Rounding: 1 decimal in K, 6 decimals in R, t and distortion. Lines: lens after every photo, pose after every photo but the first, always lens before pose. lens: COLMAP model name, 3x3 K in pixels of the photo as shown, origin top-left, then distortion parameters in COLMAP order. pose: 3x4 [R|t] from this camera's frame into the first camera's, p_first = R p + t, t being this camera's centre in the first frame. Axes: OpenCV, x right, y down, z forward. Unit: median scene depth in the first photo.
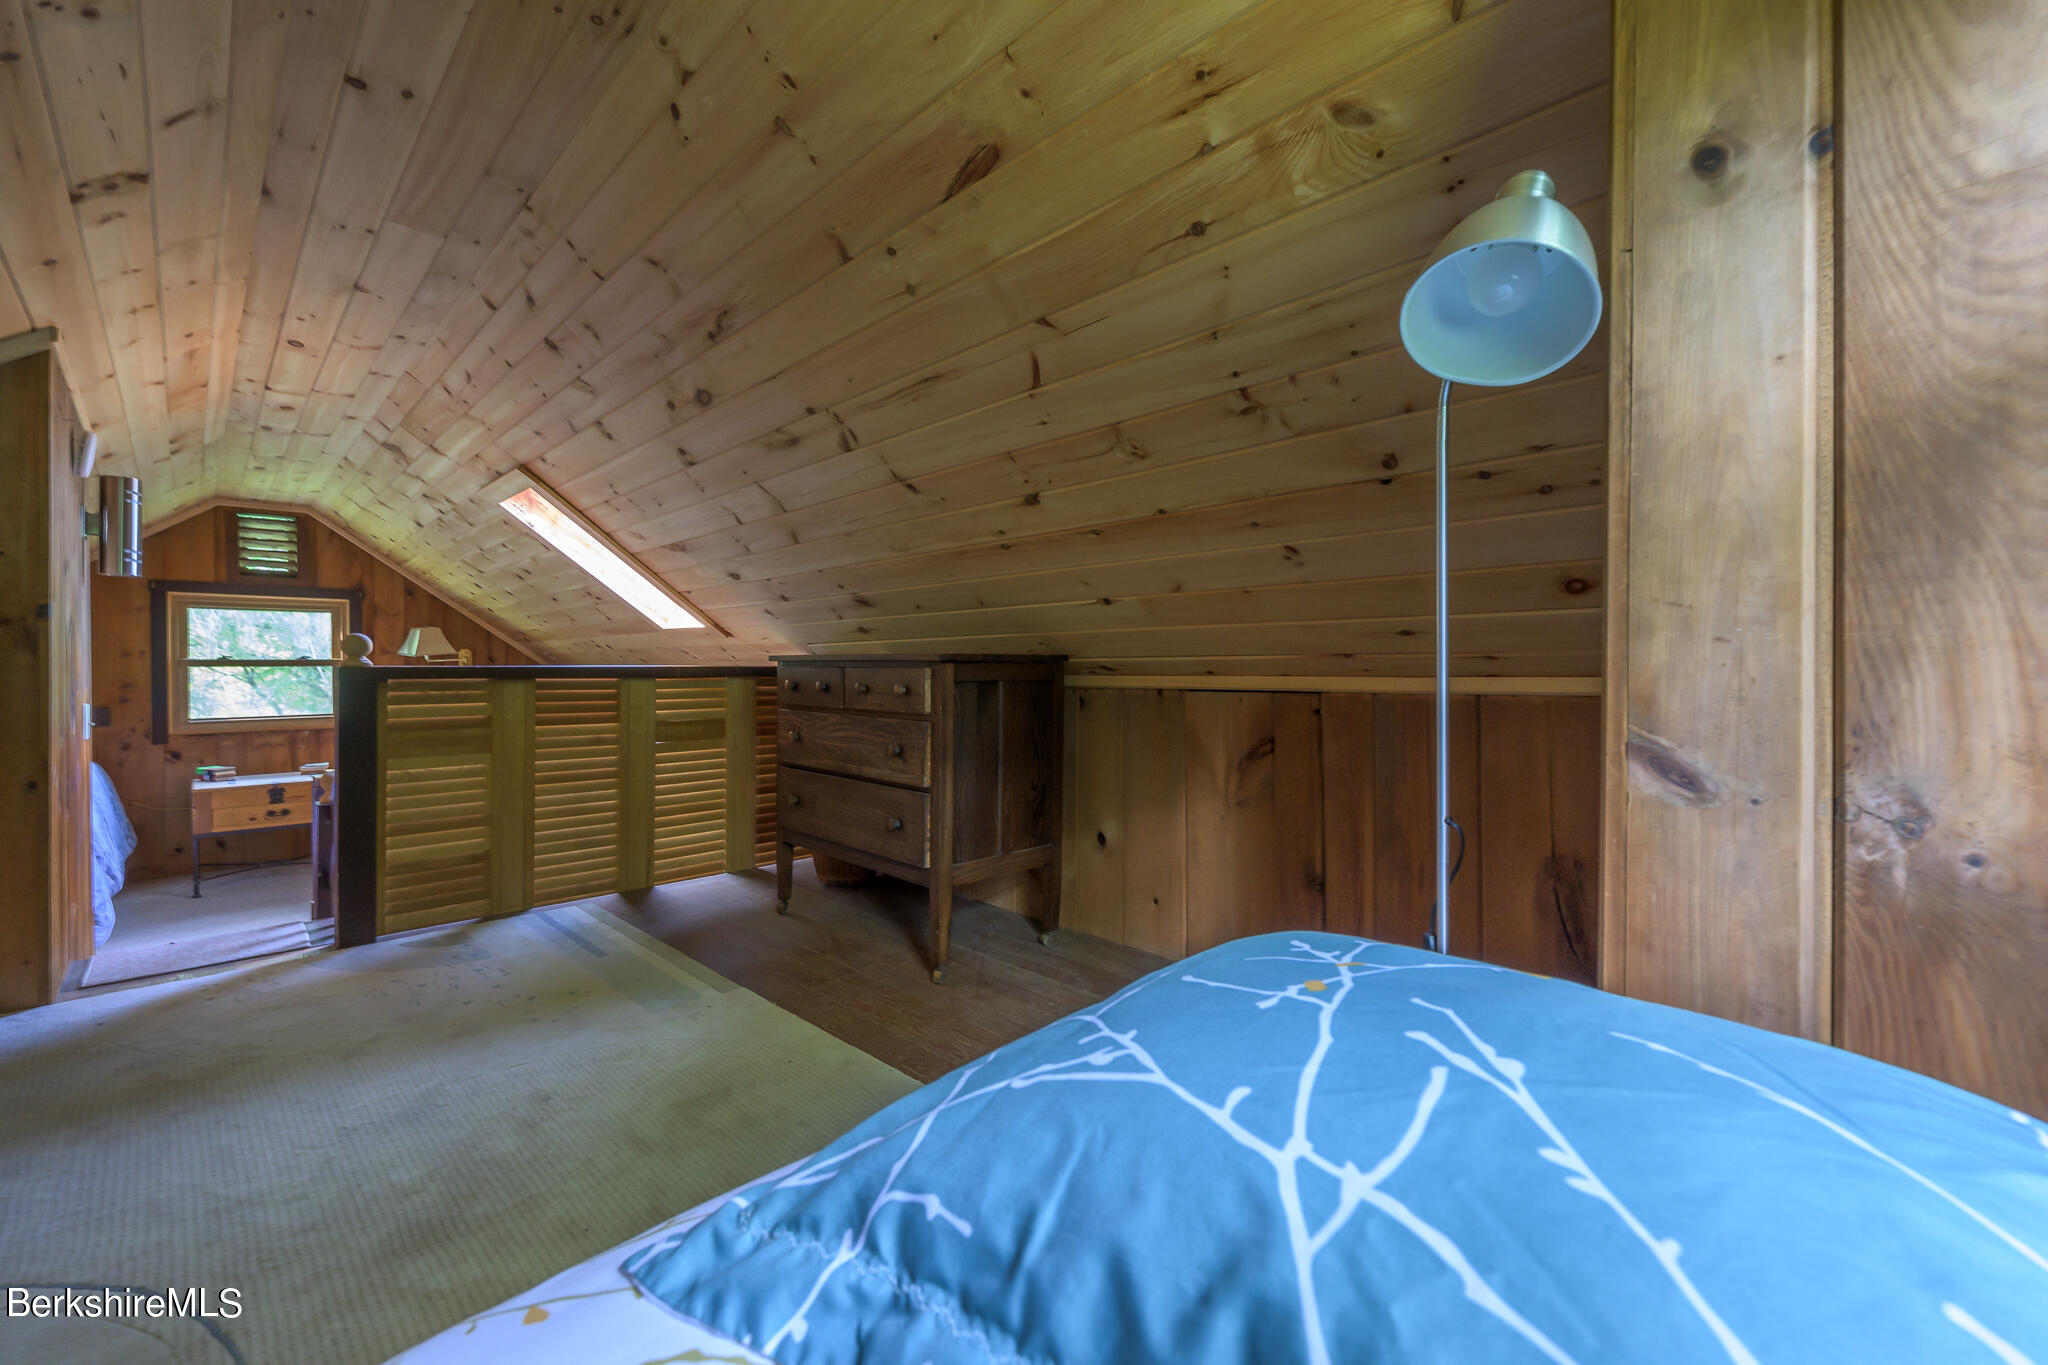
lens RADIAL K [[808.2, 0, 1012.2], [0, 808.2, 667.1], [0, 0, 1]] dist [0.001600, 0.000229]
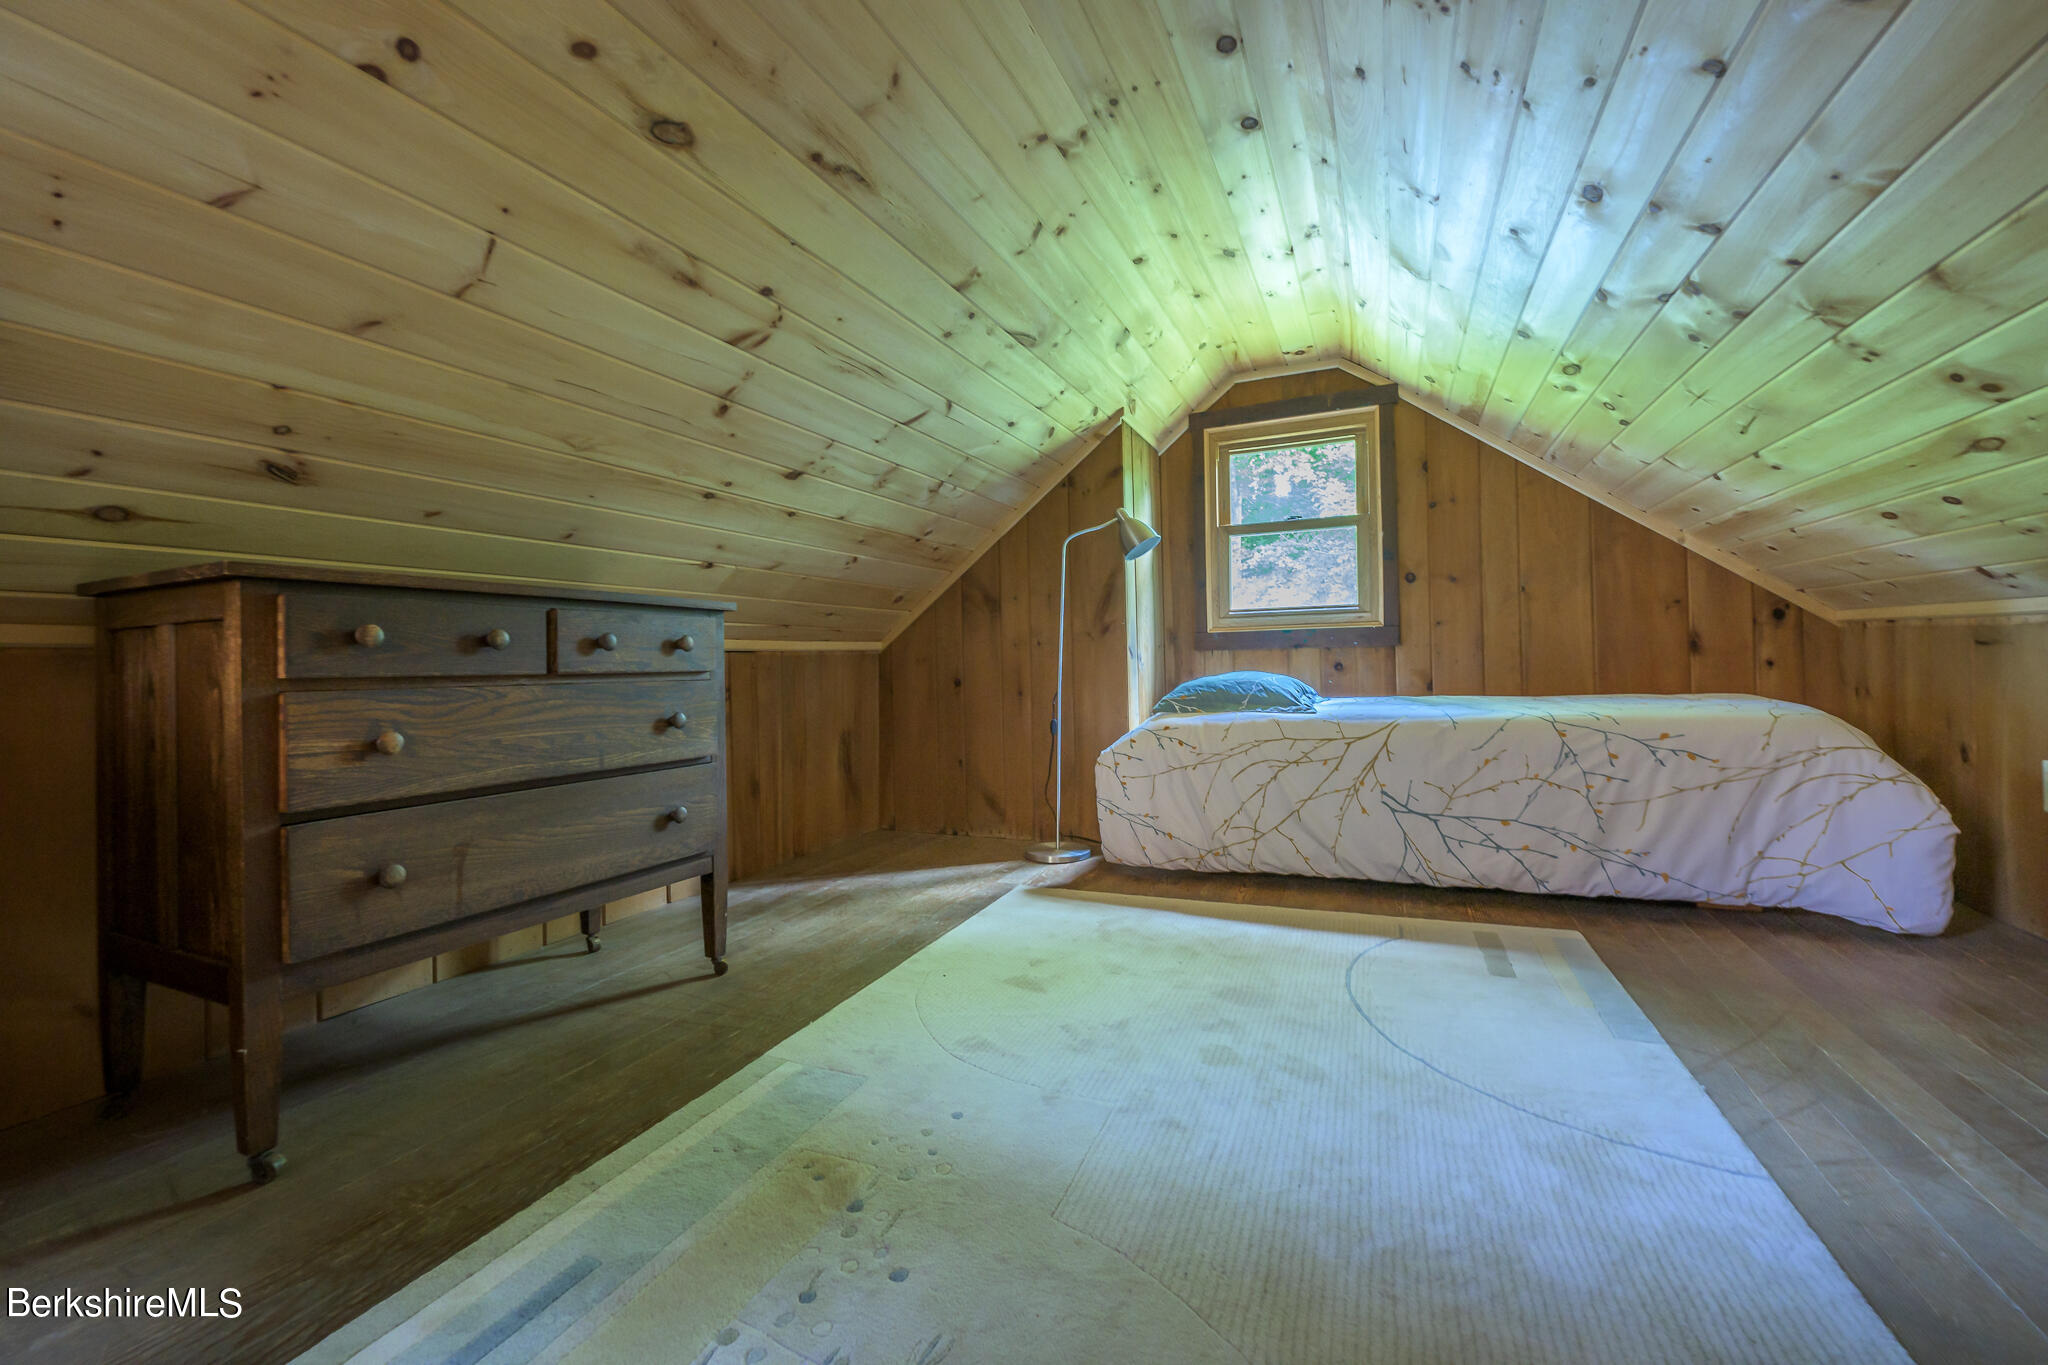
lens RADIAL K [[808.2, 0, 1012.2], [0, 808.2, 667.1], [0, 0, 1]] dist [0.001600, 0.000229]
pose [[-0.335697, 0.000028, 0.941970, -0.552257], [0.018056, 0.999816, 0.006405, 0.029197], [-0.941797, 0.019159, -0.335635, 0.529294]]
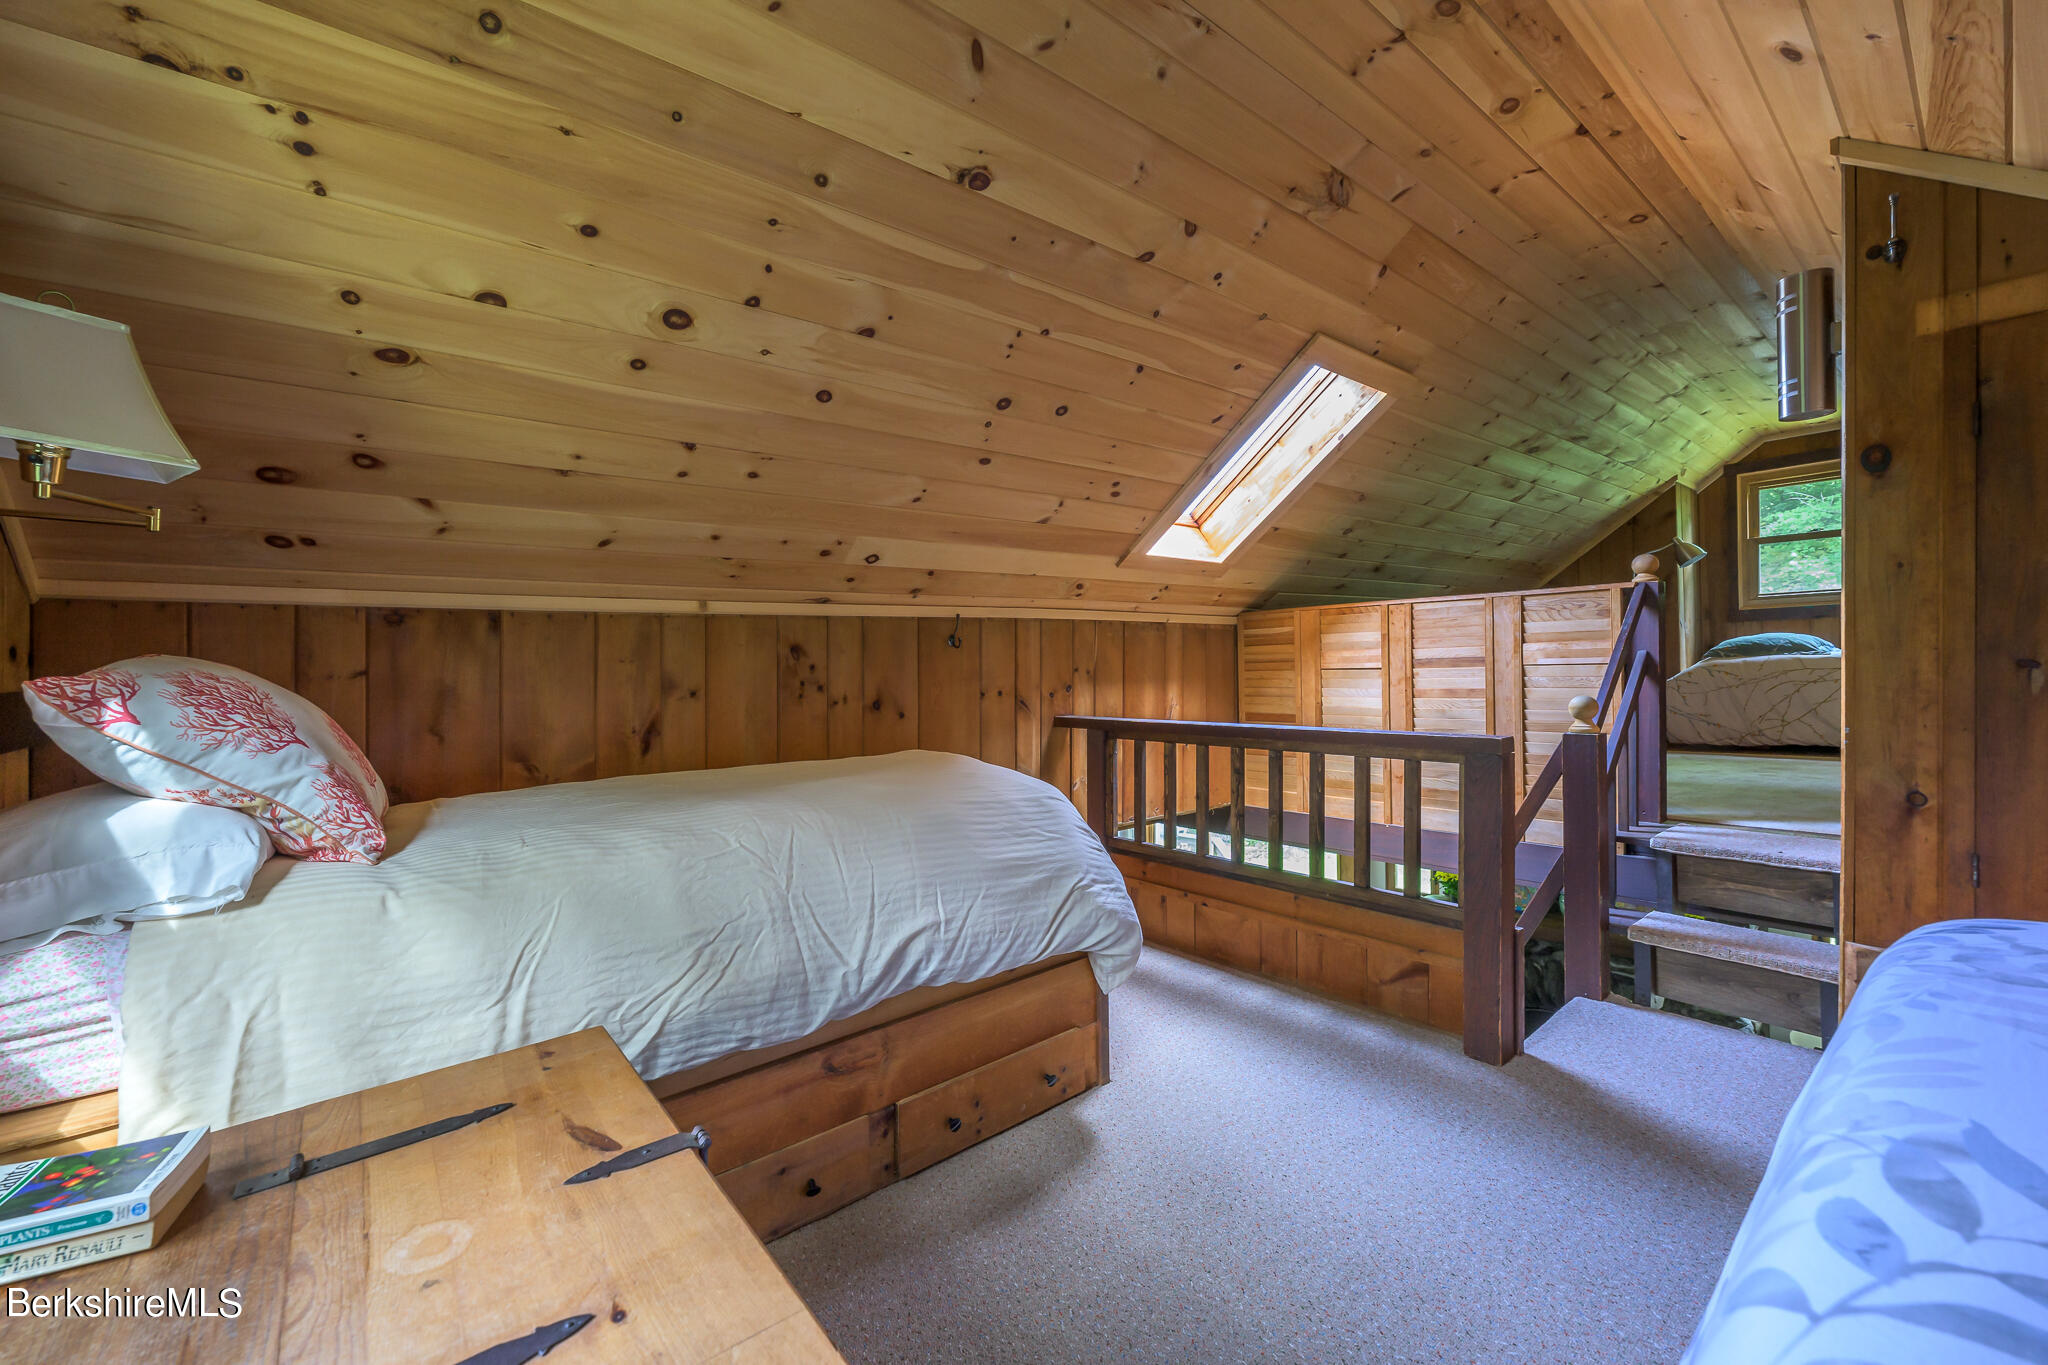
lens RADIAL K [[808.2, 0, 1012.2], [0, 808.2, 667.1], [0, 0, 1]] dist [0.001600, 0.000229]
pose [[0.114344, -0.007578, 0.993412, -0.966004], [0.020945, 0.999767, 0.005216, 0.048781], [-0.993220, 0.020211, 0.114476, 0.848032]]
